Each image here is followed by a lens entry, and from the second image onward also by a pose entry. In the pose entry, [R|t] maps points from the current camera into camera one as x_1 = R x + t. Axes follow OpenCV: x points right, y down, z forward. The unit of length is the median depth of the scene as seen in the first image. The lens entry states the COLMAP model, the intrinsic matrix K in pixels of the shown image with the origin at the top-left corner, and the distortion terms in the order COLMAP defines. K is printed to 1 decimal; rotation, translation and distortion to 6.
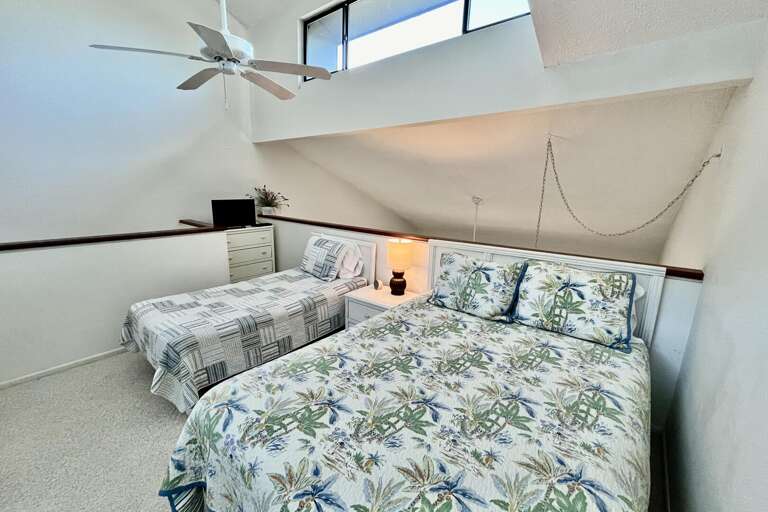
lens RADIAL K [[314.6, 0, 382.8], [0, 314.6, 258.0], [0, 0, 1]] dist [-0.002345, 0.000059]
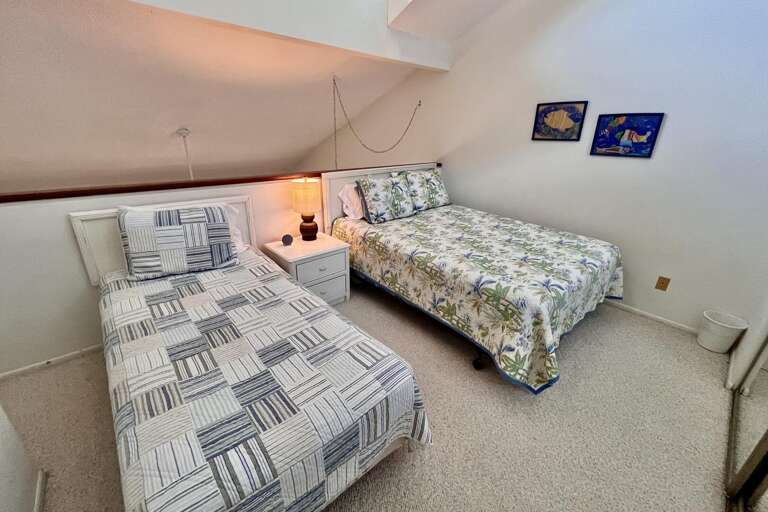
lens RADIAL K [[314.6, 0, 383.6], [0, 314.6, 256.8], [0, 0, 1]] dist [-0.002345, 0.000059]
pose [[0.155859, -0.387695, 0.908516, -0.996170], [0.192475, 0.914046, 0.357035, -0.163310], [-0.968845, 0.119220, 0.217084, 0.749815]]
